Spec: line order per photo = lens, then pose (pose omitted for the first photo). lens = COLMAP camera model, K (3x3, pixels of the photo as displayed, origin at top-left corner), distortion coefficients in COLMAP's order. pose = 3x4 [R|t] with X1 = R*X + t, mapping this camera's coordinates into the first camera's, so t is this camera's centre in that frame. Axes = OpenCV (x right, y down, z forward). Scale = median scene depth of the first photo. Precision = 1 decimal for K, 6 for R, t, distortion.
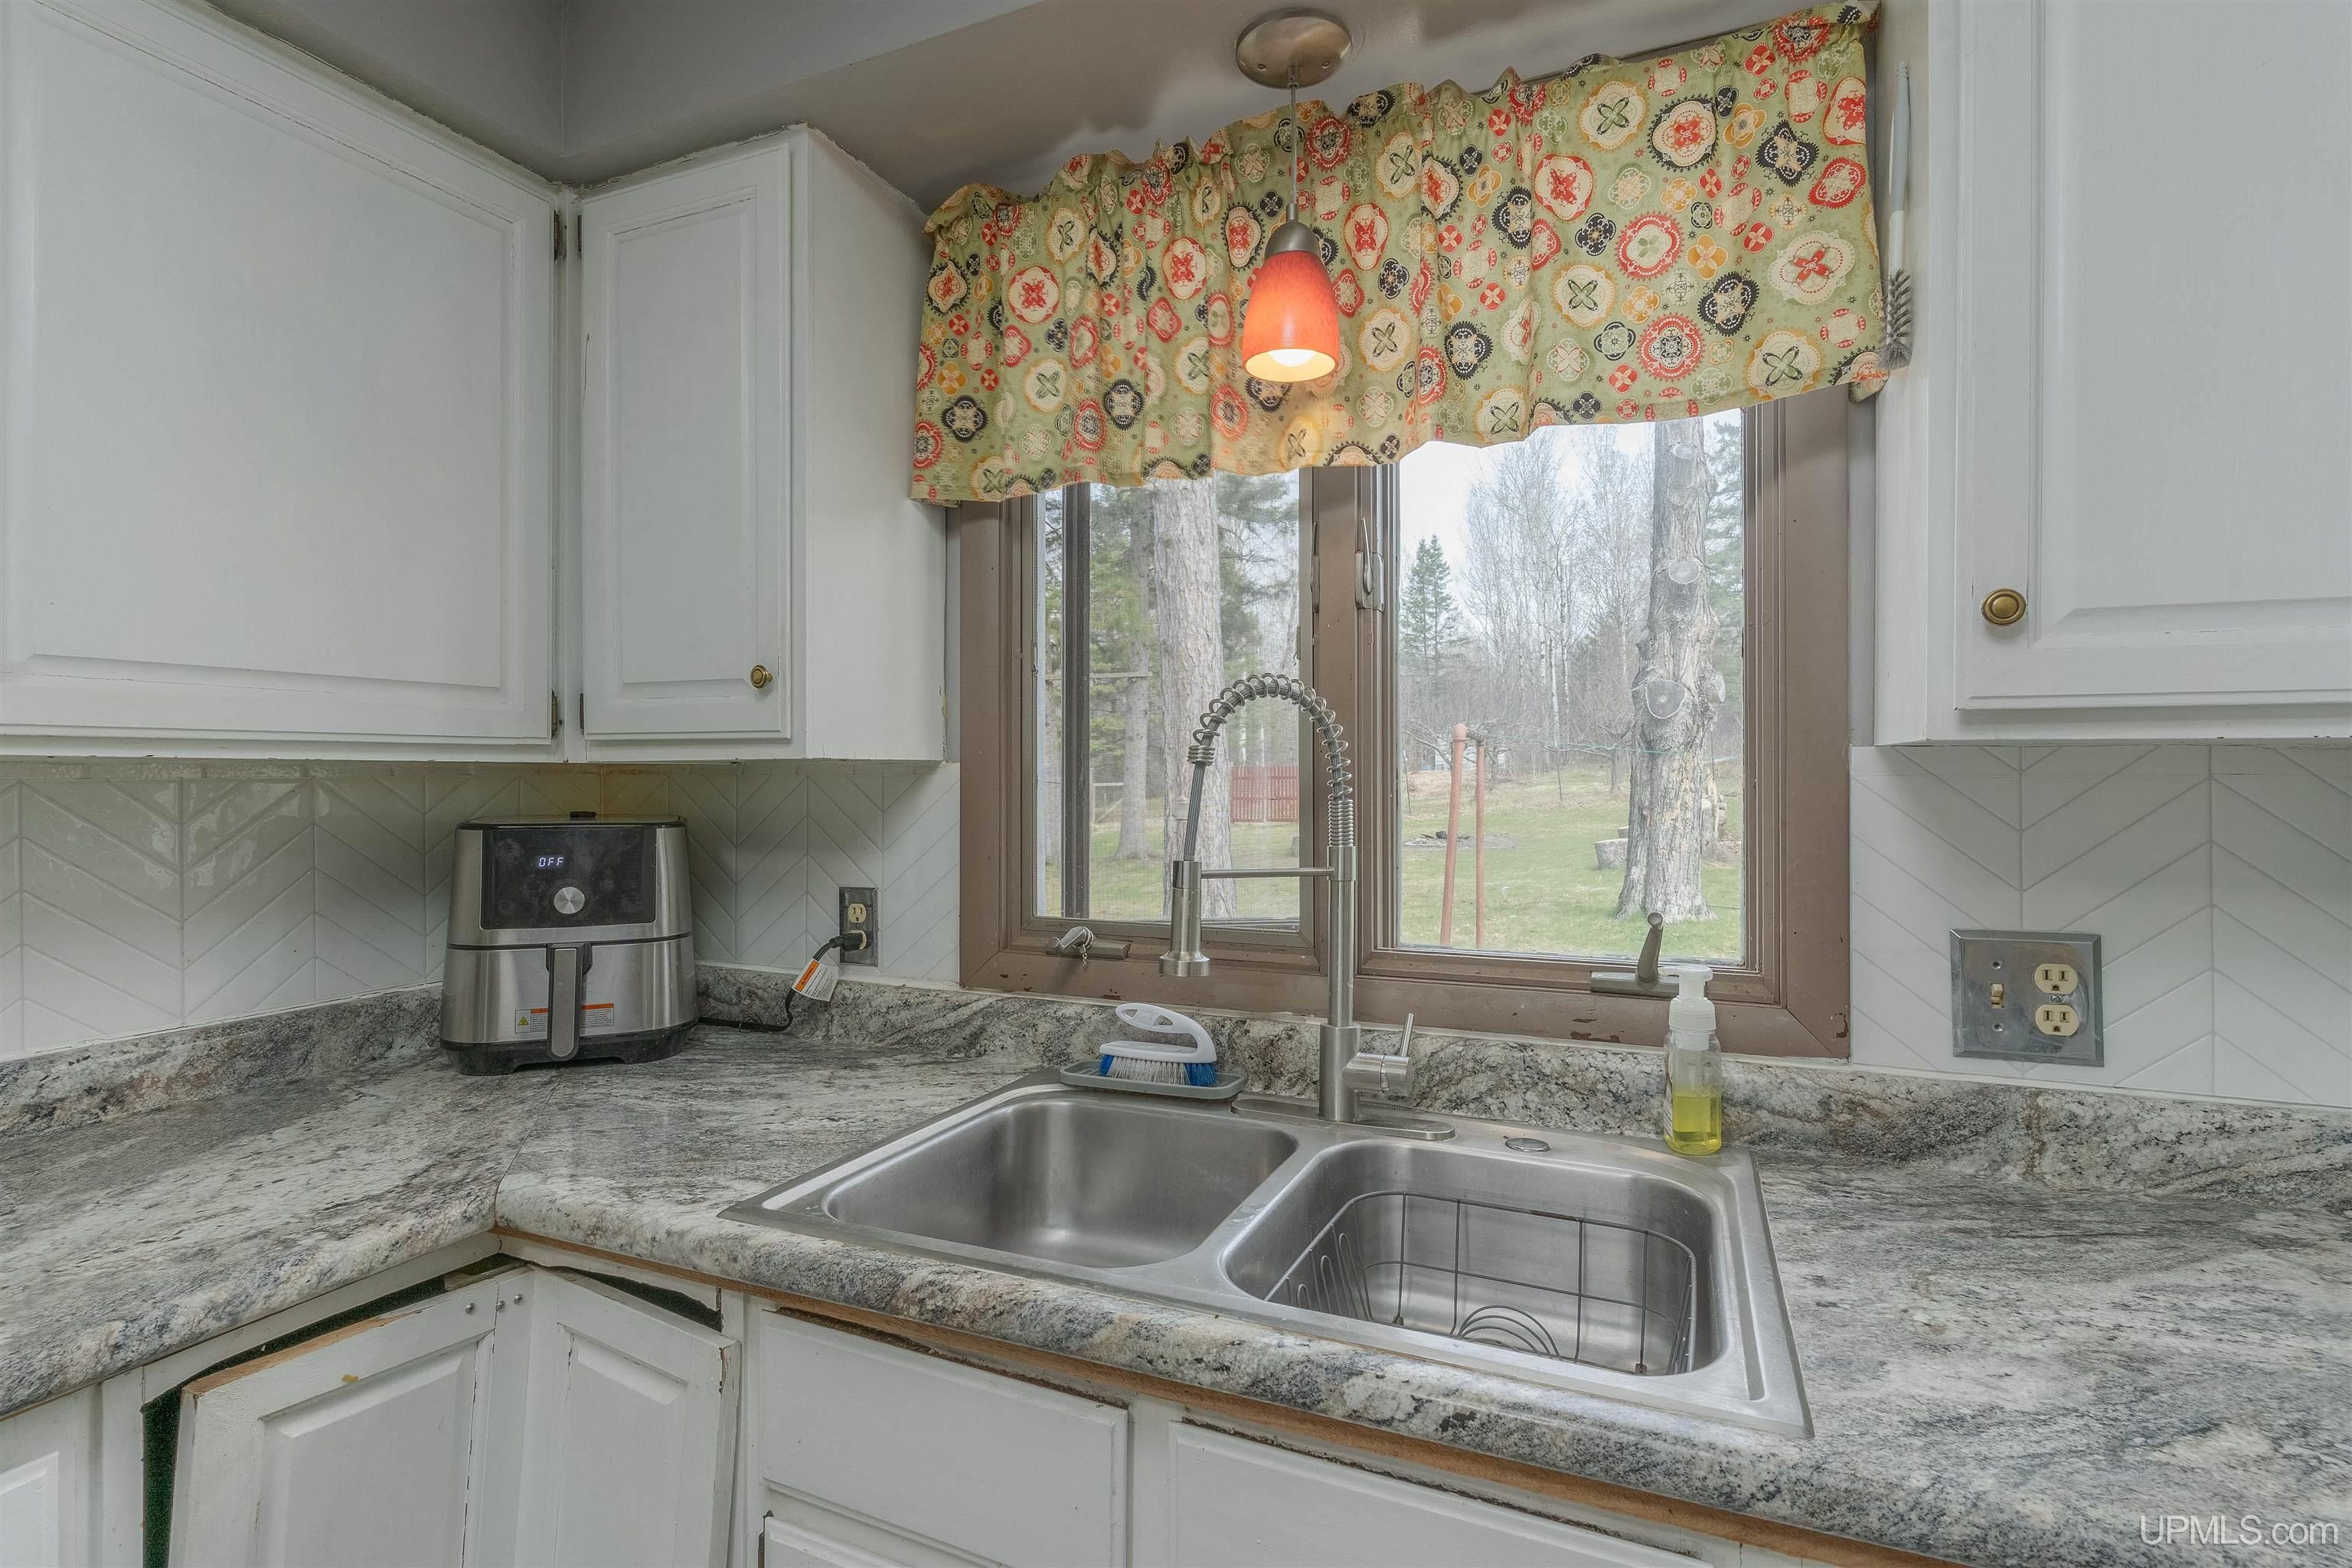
lens RADIAL K [[1127.3, 0, 1179.6], [0, 1127.3, 767.9], [0, 0, 1]] dist [-0.002172, -0.001008]
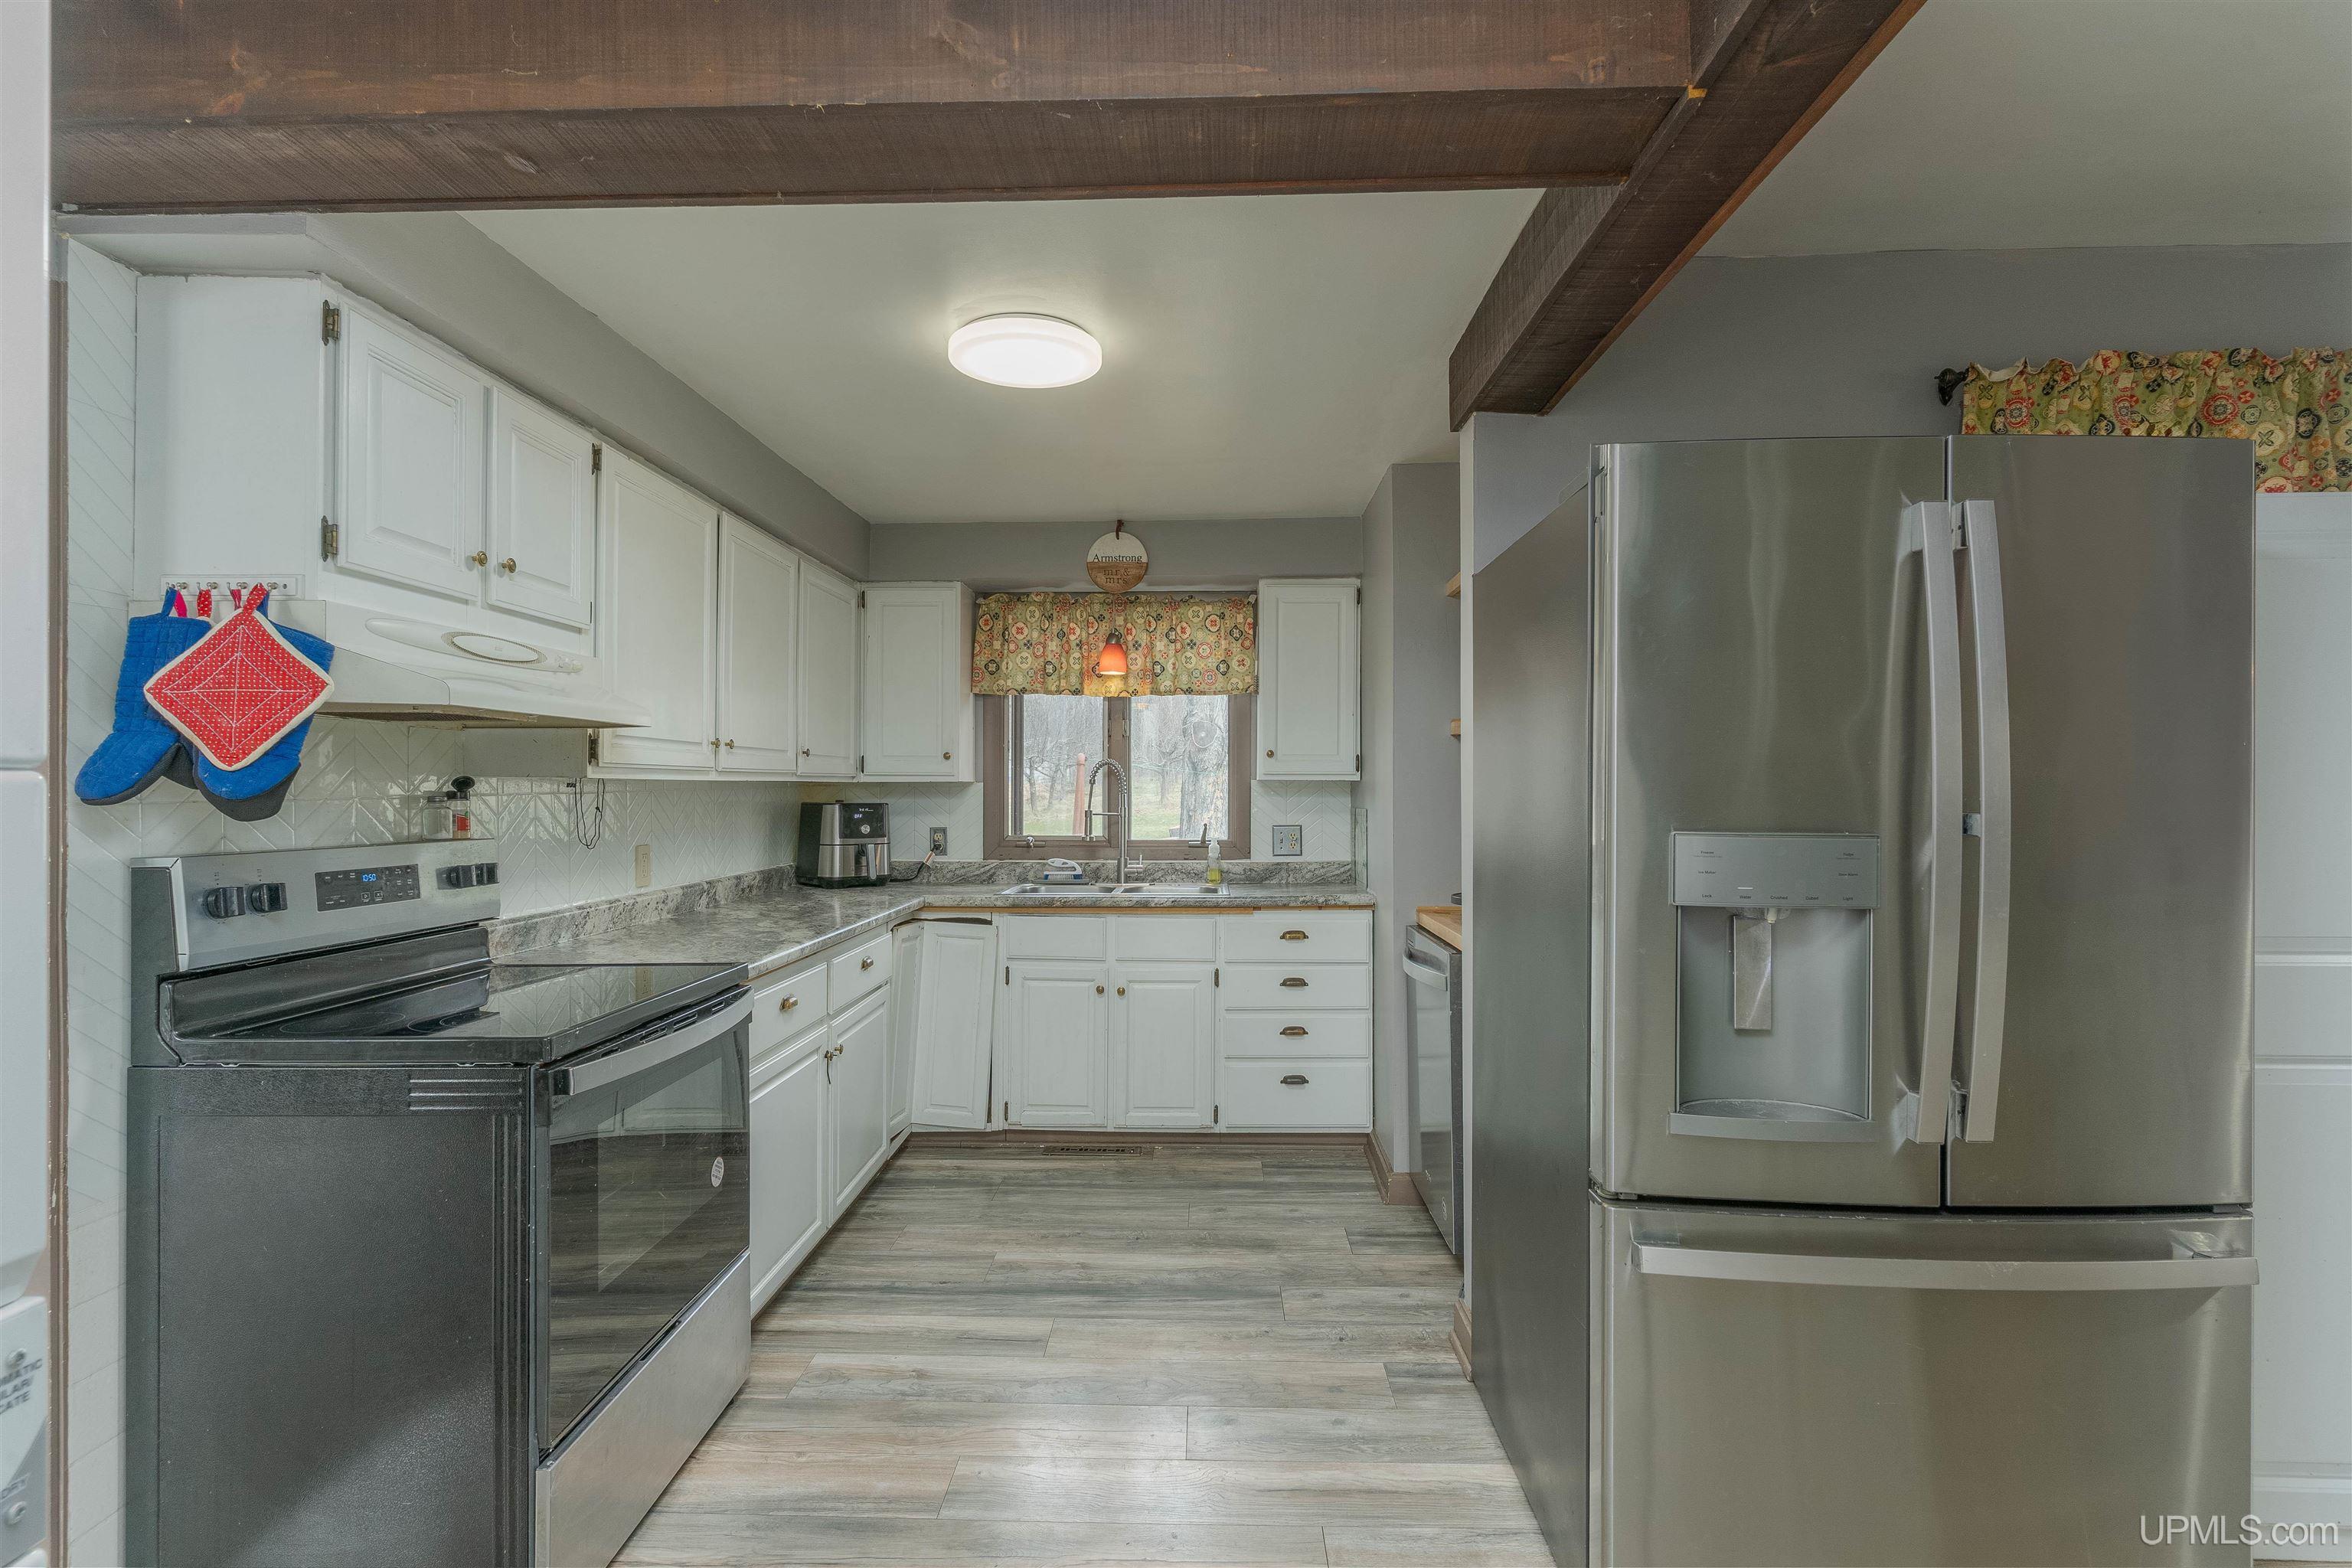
lens RADIAL K [[1127.3, 0, 1174.4], [0, 1127.3, 794.9], [0, 0, 1]] dist [-0.002172, -0.001008]
pose [[0.923353, 0.000006, 0.383952, -0.976573], [-0.002771, 0.999974, 0.006650, 0.007237], [-0.383942, -0.007204, 0.923329, -2.128044]]
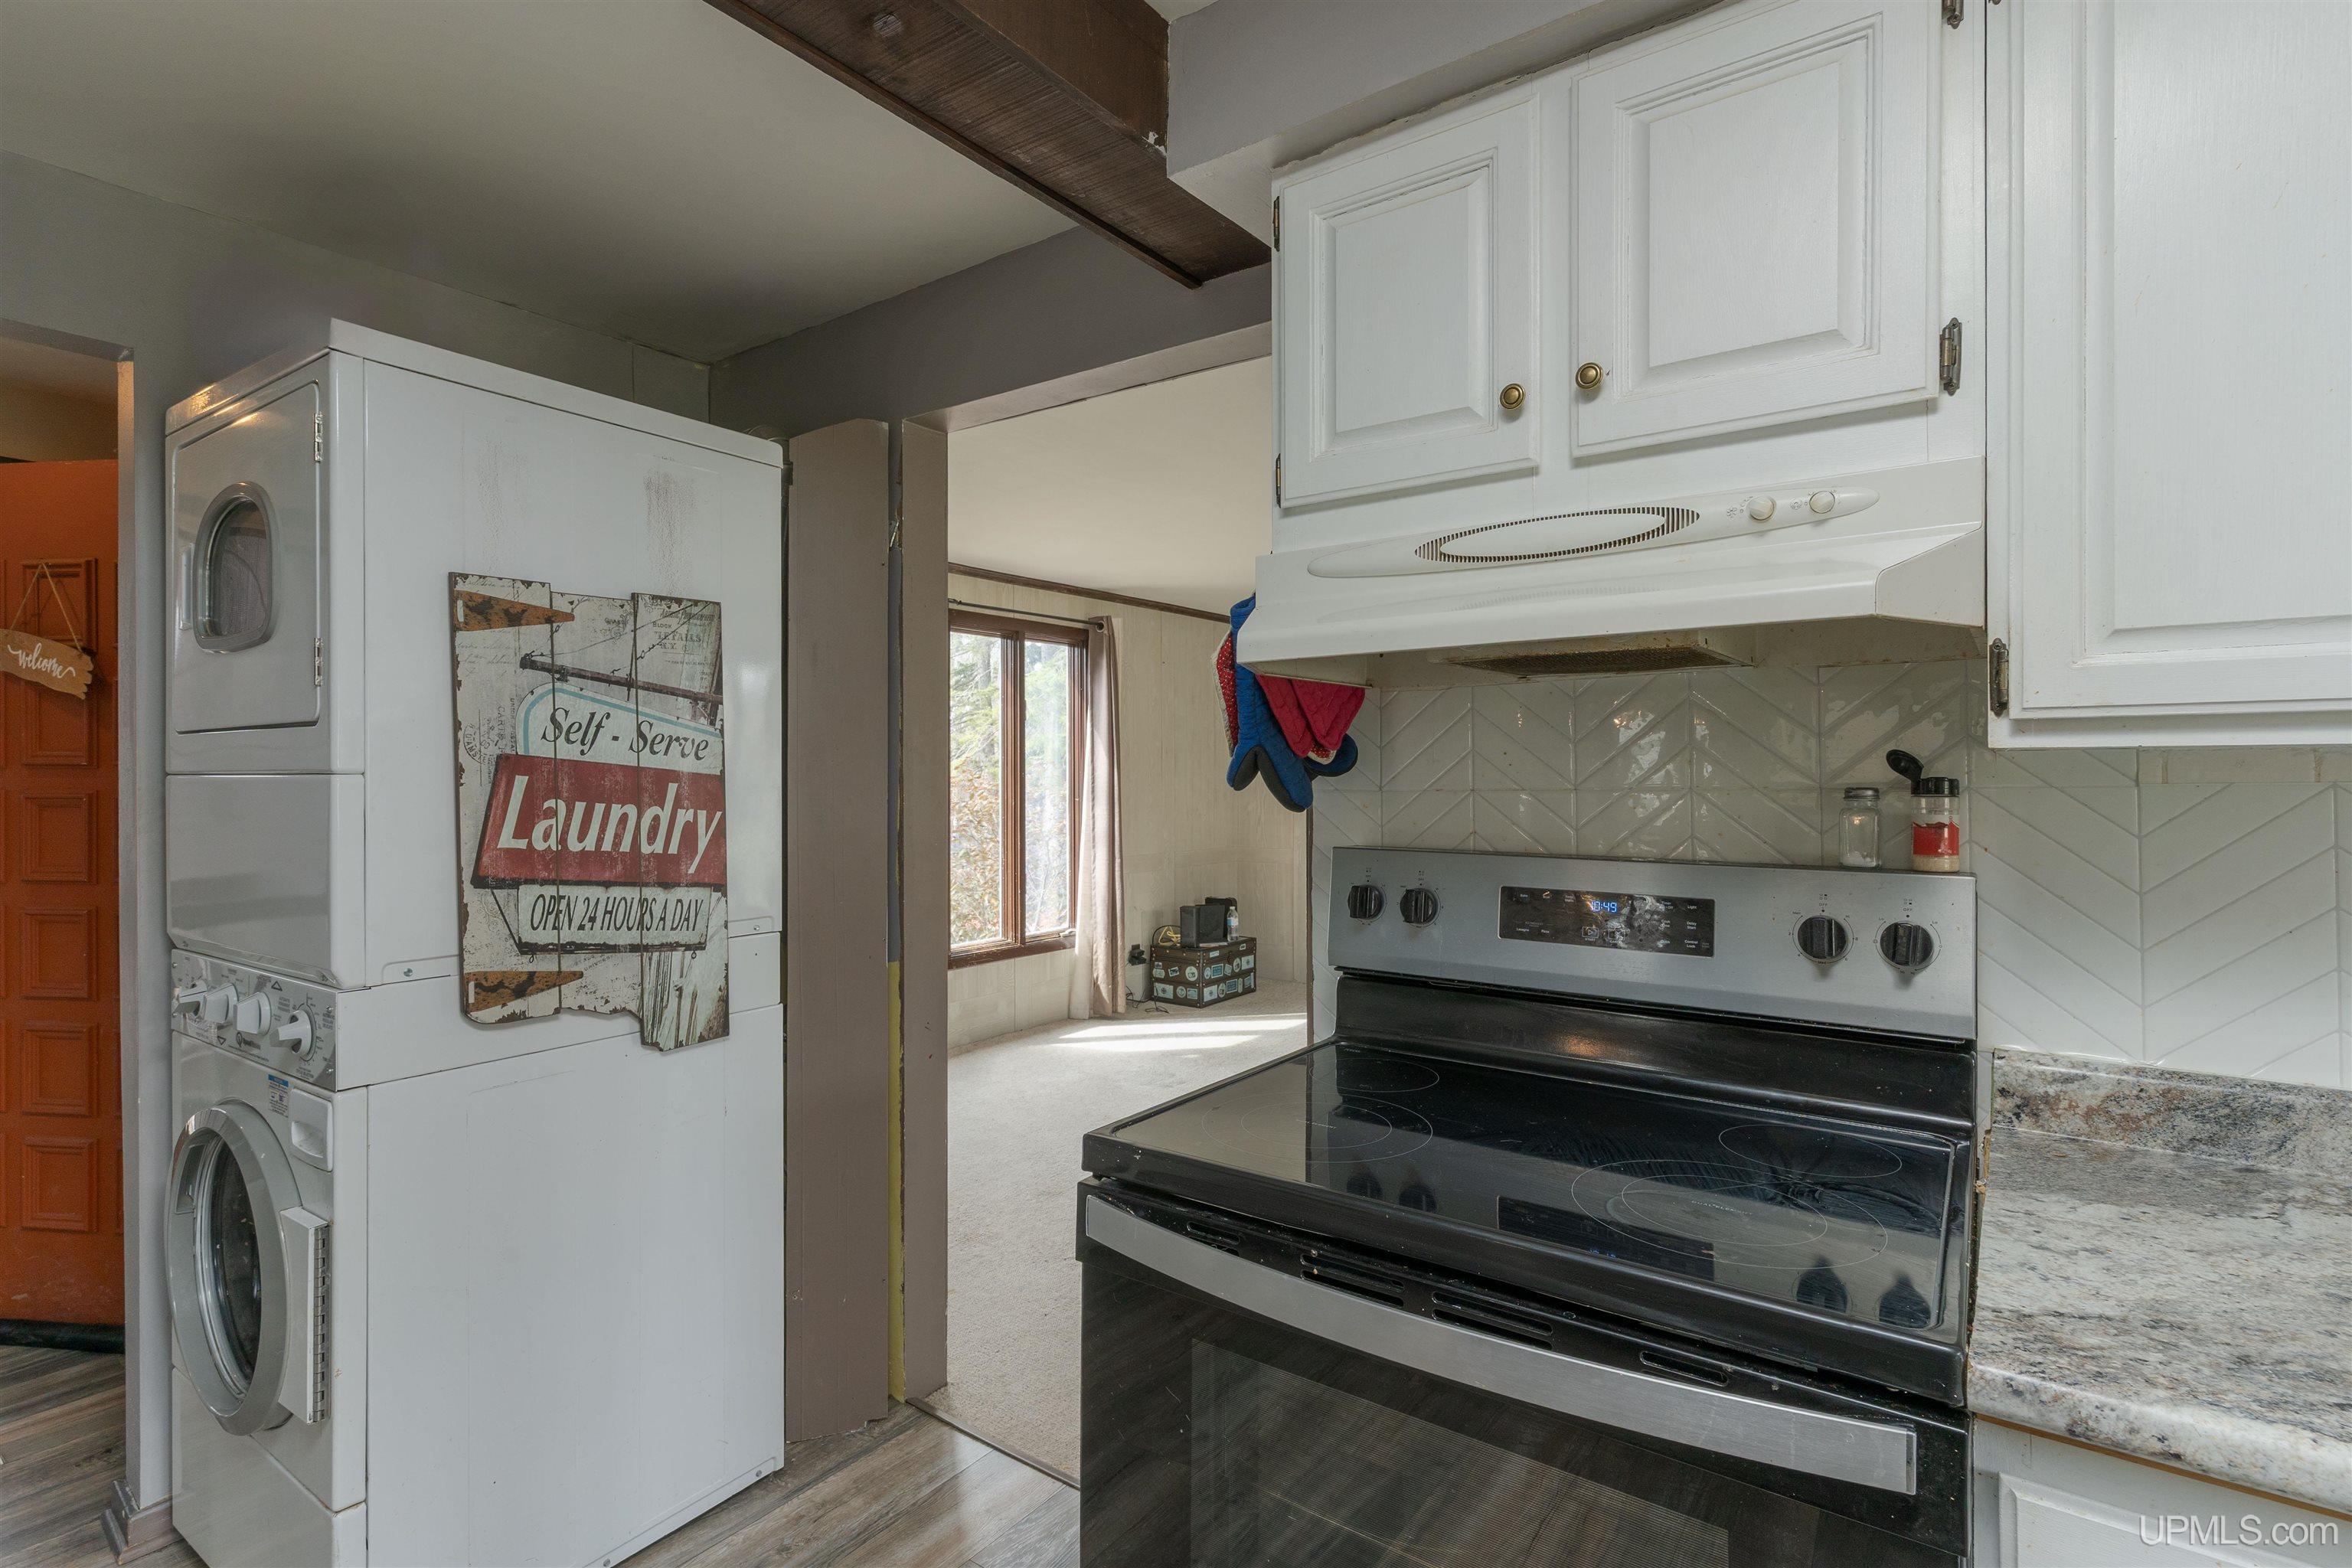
lens RADIAL K [[1127.3, 0, 1179.2], [0, 1127.3, 763.8], [0, 0, 1]] dist [-0.002172, -0.001008]
pose [[-0.224380, 0.002432, -0.974499, 0.346354], [0.005111, 0.999986, 0.001319, -0.010316], [0.974488, -0.004685, -0.224389, 1.206279]]
